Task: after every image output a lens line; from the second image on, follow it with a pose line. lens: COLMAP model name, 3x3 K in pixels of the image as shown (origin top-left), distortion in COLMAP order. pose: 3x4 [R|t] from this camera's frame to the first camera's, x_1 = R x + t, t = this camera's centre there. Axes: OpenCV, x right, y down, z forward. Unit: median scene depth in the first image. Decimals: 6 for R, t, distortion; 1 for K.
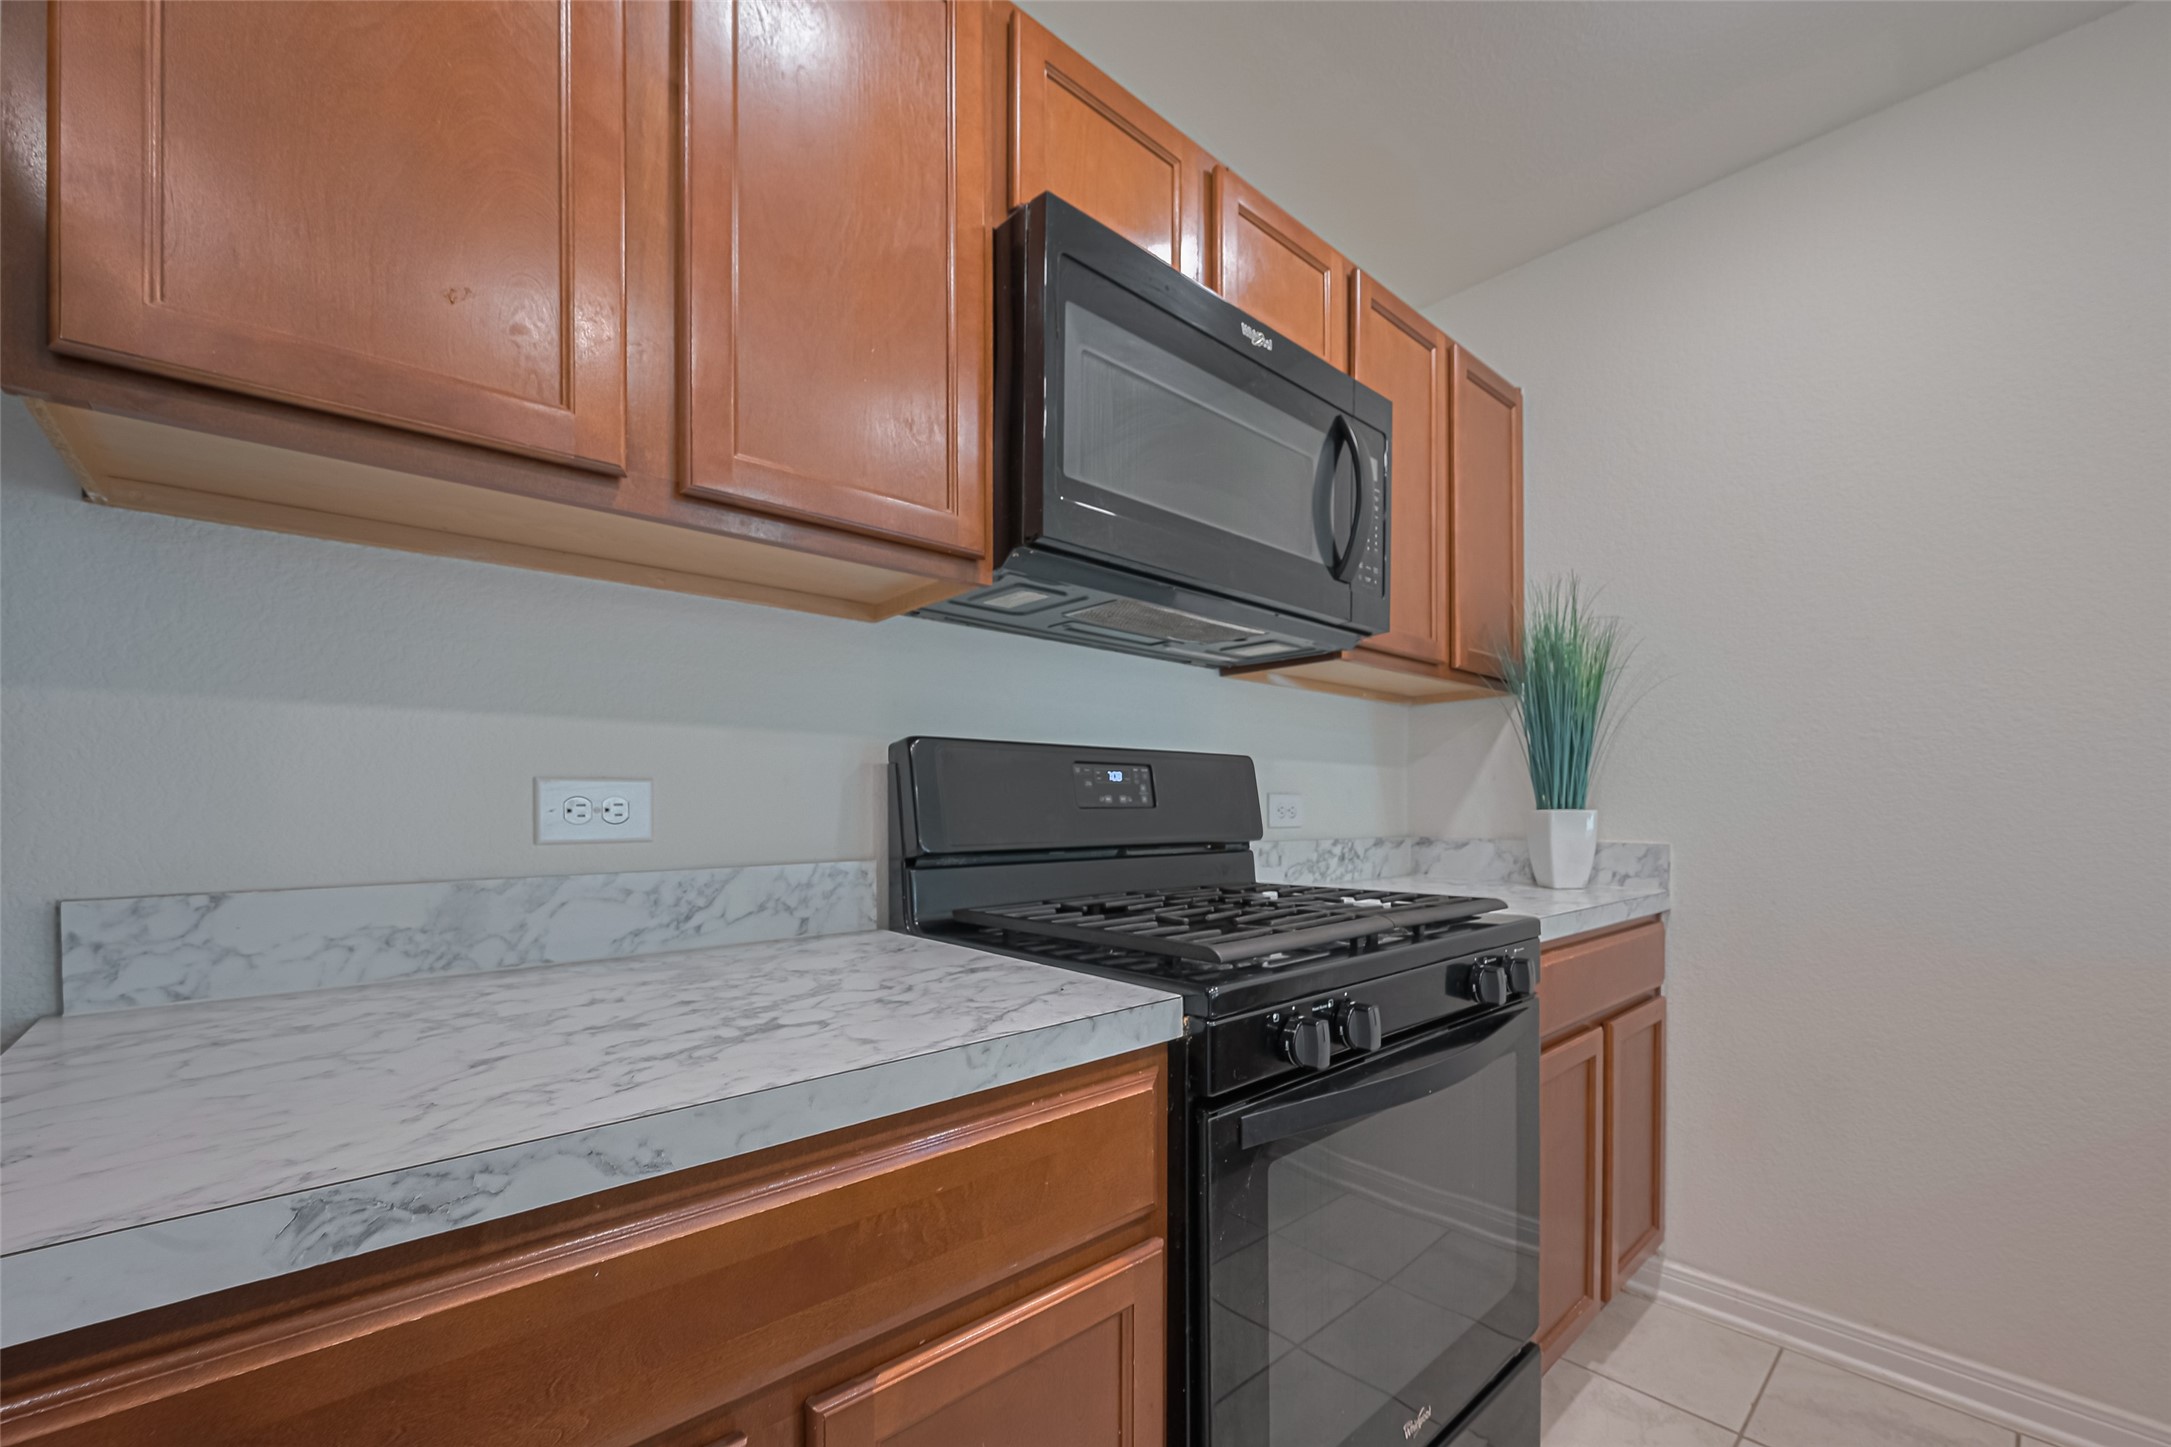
lens RADIAL K [[878.7, 0, 1141.2], [0, 878.7, 813.0], [0, 0, 1]] dist [-0.004758, -0.000299]
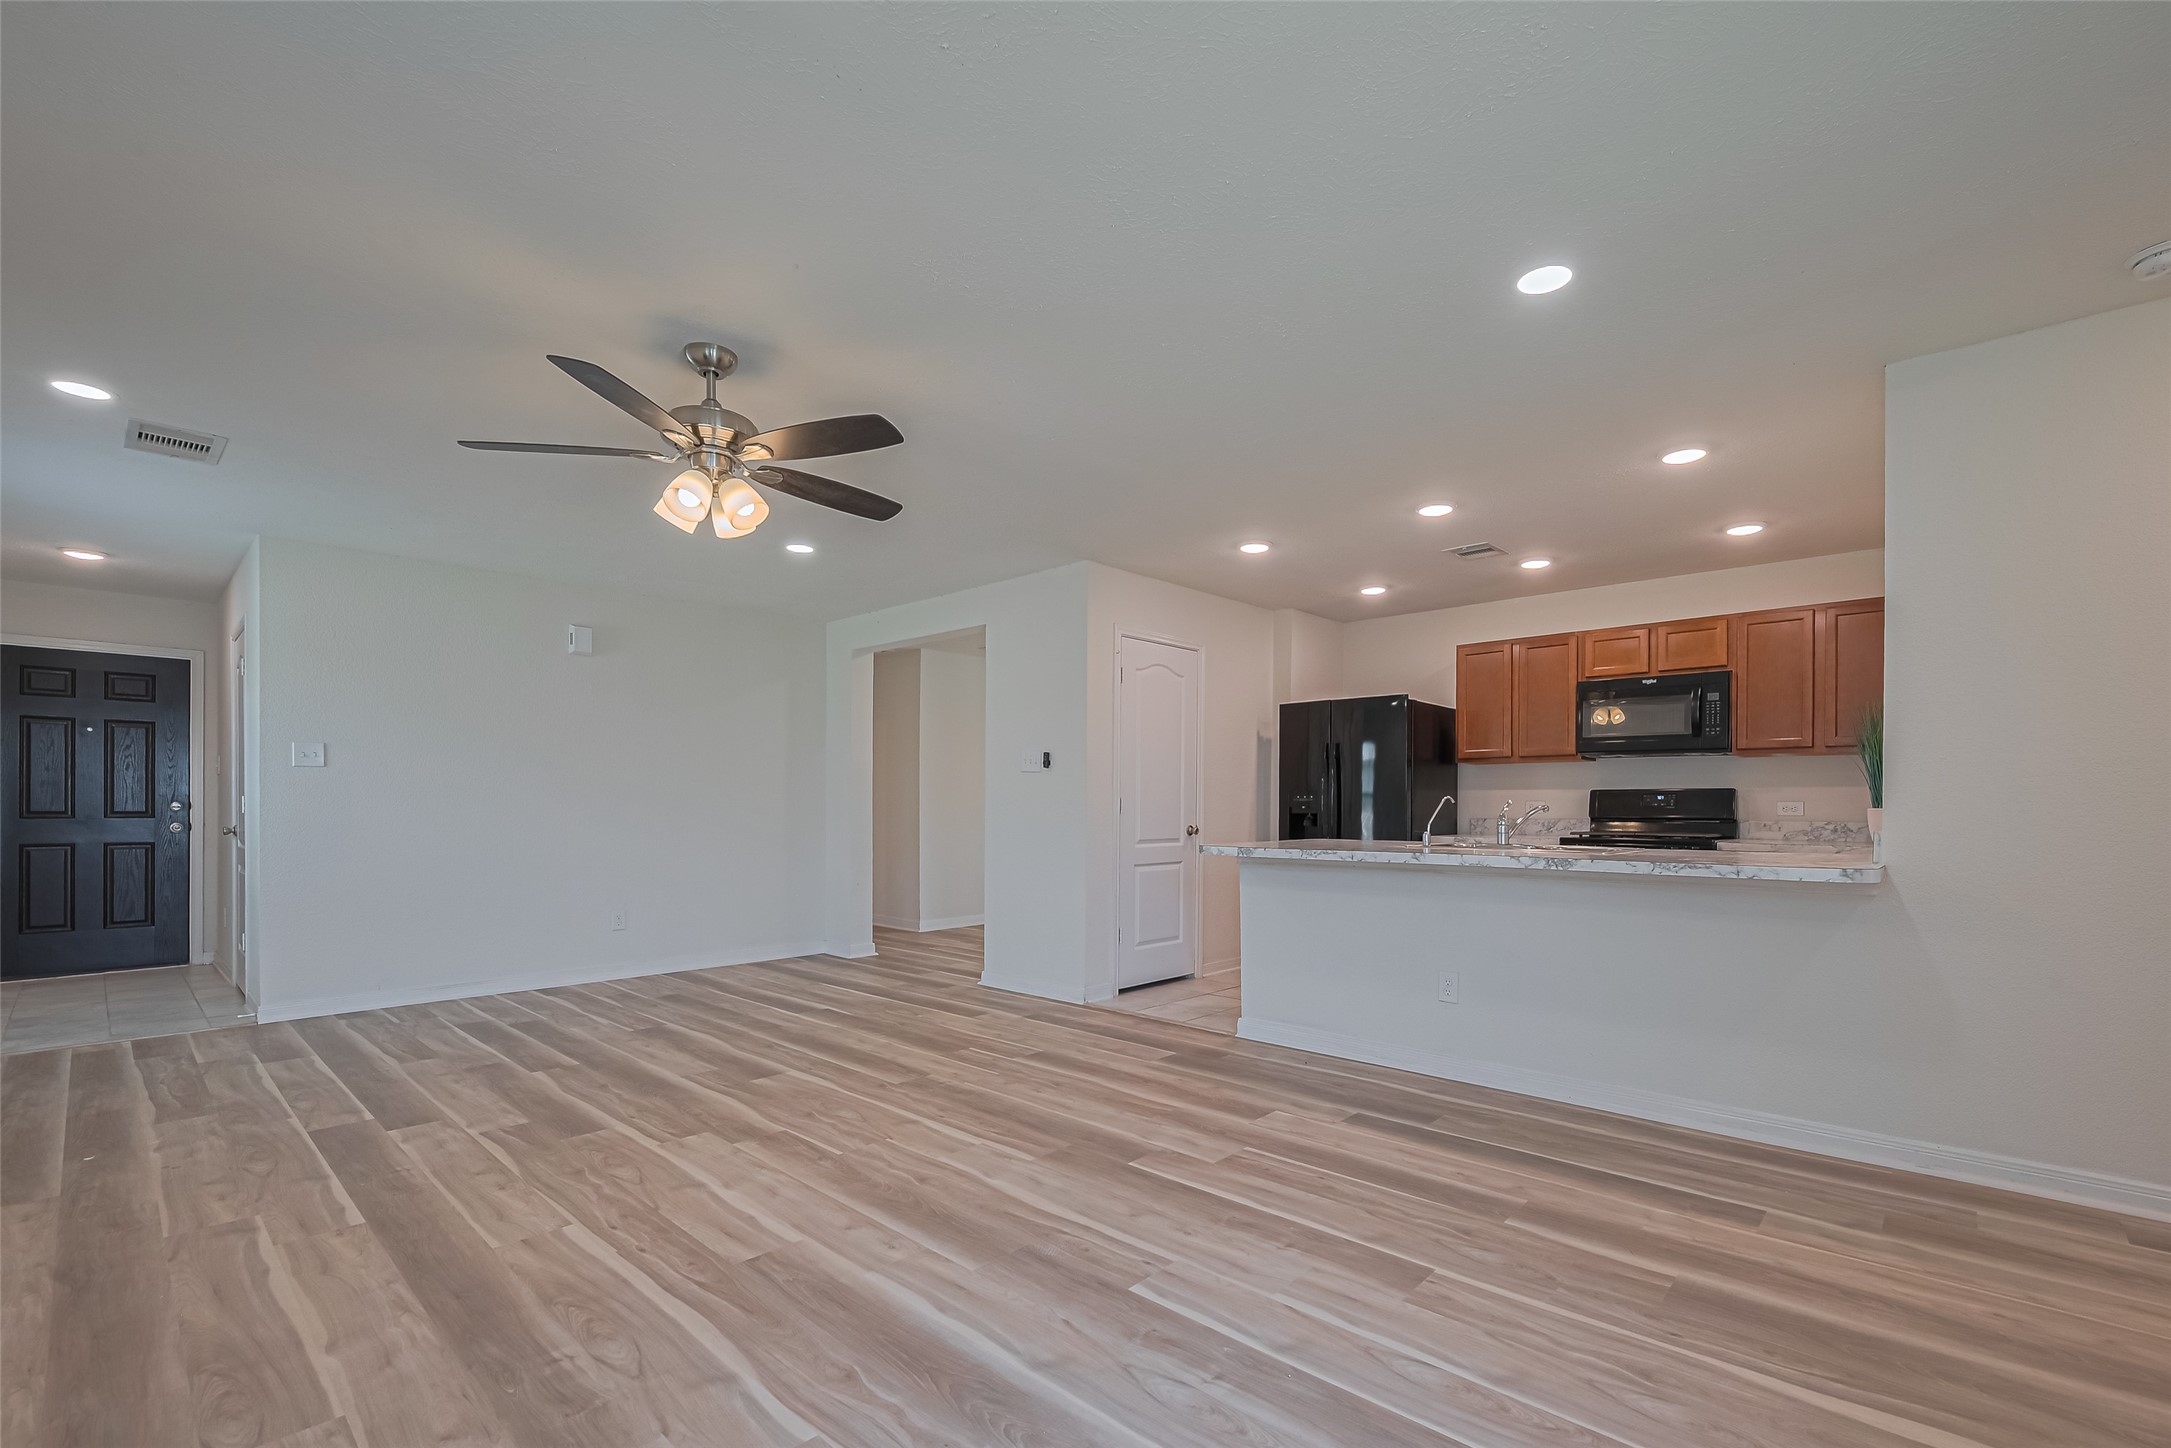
lens RADIAL K [[965.3, 0, 1156.2], [0, 965.3, 812.5], [0, 0, 1]] dist [-0.005746, -0.000282]
pose [[0.082250, 0.005002, -0.996599, 3.604616], [-0.011692, 0.999923, 0.004054, 0.023605], [0.996543, 0.011319, 0.082302, -1.283554]]
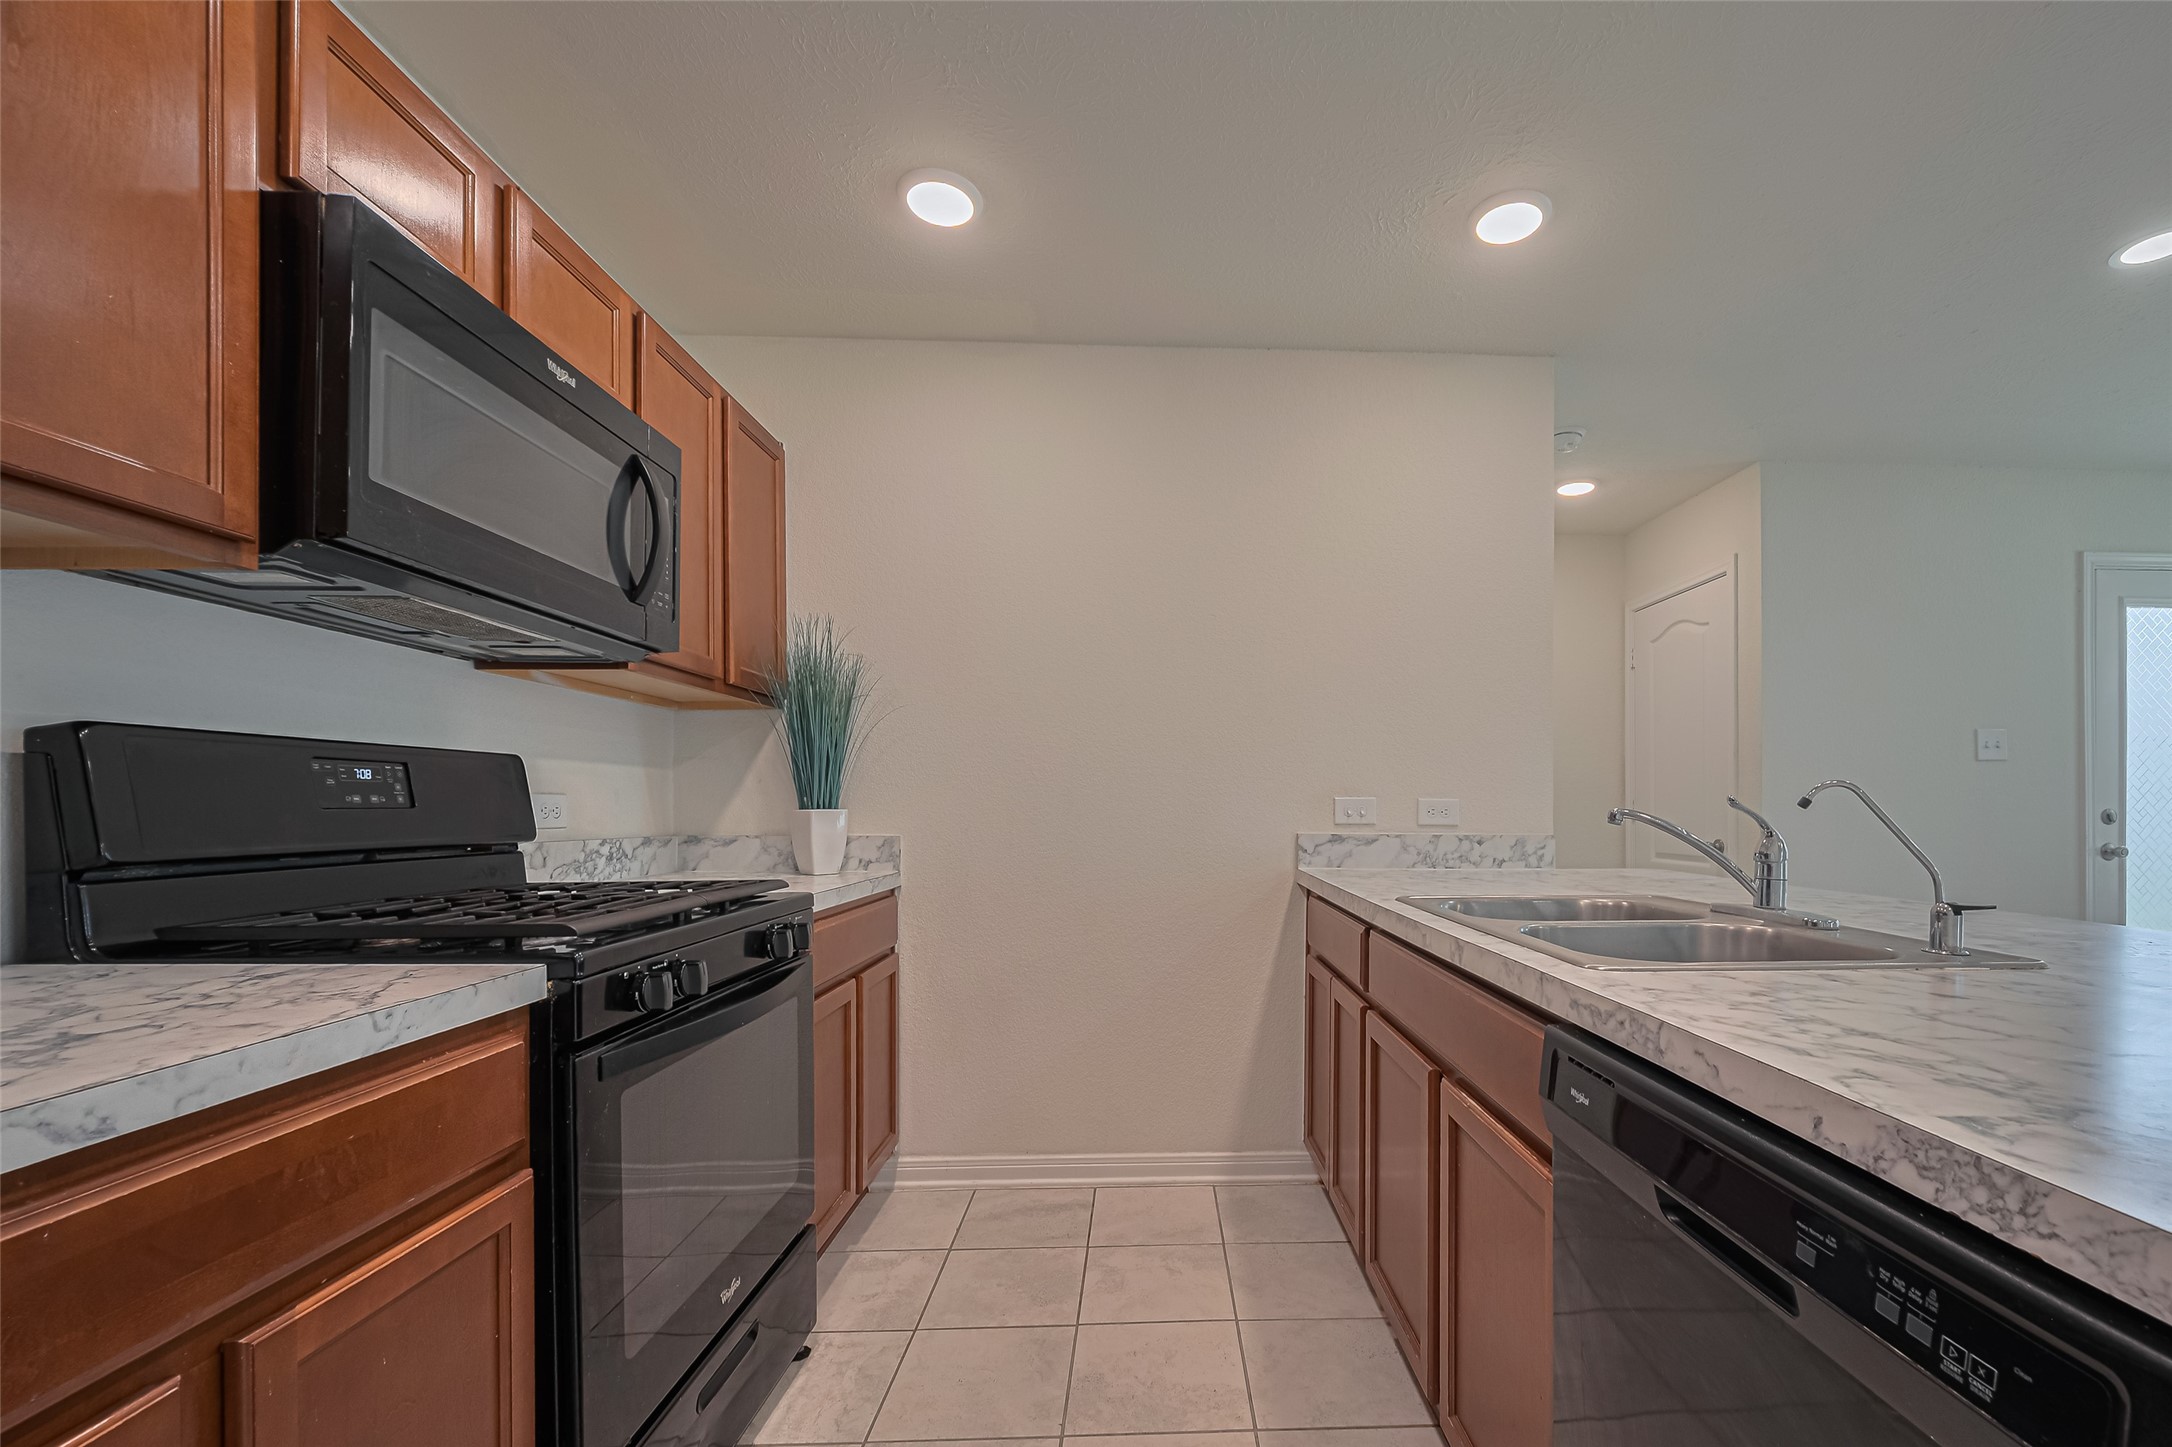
lens RADIAL K [[922.3, 0, 1175.7], [0, 922.3, 807.0], [0, 0, 1]] dist [-0.002049, -0.000574]
pose [[0.668829, -0.001619, 0.743415, -0.179799], [0.006717, 0.999970, -0.003865, 0.002215], [-0.743386, 0.007578, 0.668820, -0.278037]]
